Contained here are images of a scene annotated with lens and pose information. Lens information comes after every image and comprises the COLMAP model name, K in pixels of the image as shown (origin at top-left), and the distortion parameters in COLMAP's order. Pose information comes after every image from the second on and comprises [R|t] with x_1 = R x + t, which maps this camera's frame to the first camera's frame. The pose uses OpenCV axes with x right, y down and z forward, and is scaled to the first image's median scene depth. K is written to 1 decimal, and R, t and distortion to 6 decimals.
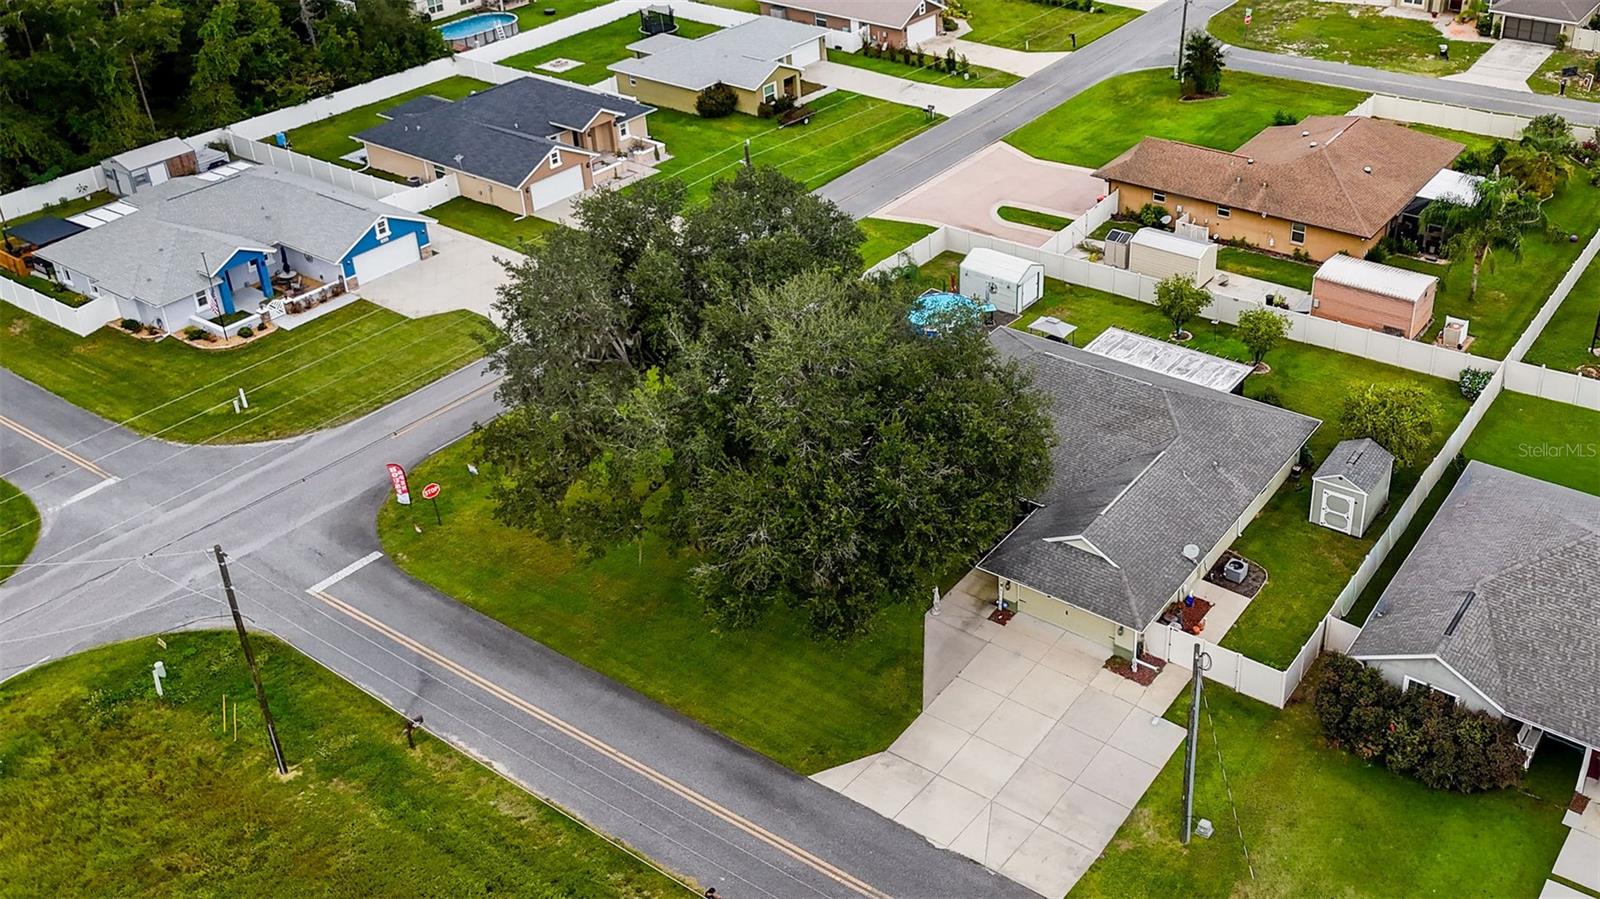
lens RADIAL K [[1474.1, 0, 948.8], [0, 1474.1, 352.5], [0, 0, 1]] dist [0.090557, -0.170486]
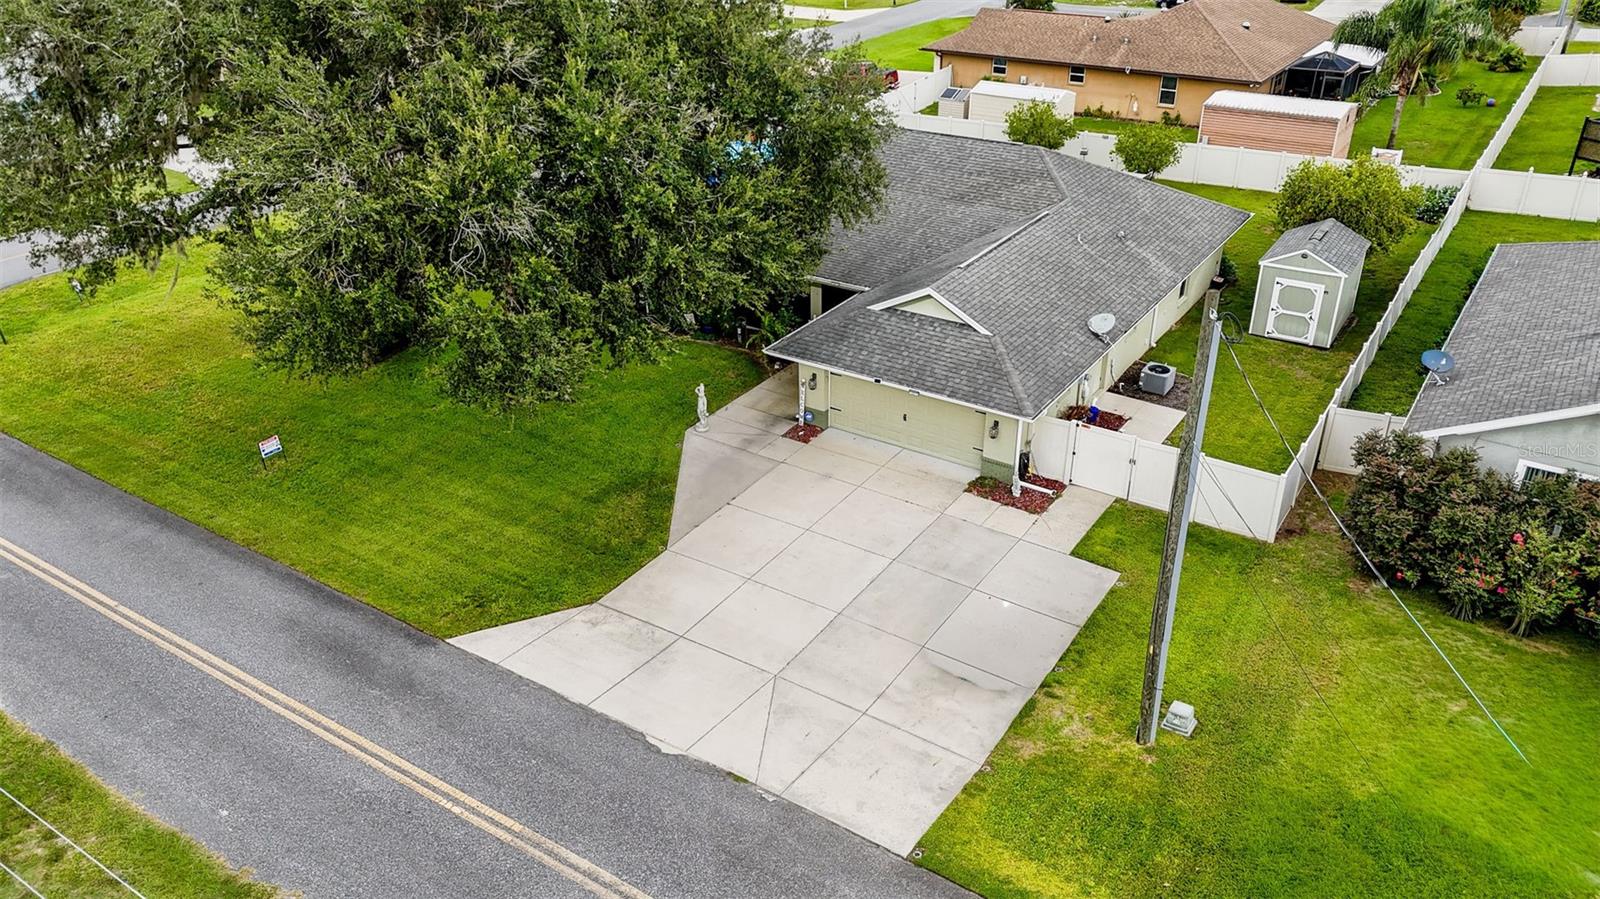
lens RADIAL K [[1187.1, 0, 800.0], [0, 1187.1, 449.5], [0, 0, 1]] dist [0.071163, -0.074439]
pose [[0.999858, 0.005227, 0.016051, 0.024315], [-0.005082, 0.999946, -0.009063, 0.178240], [-0.016097, 0.008980, 0.999830, 0.450246]]
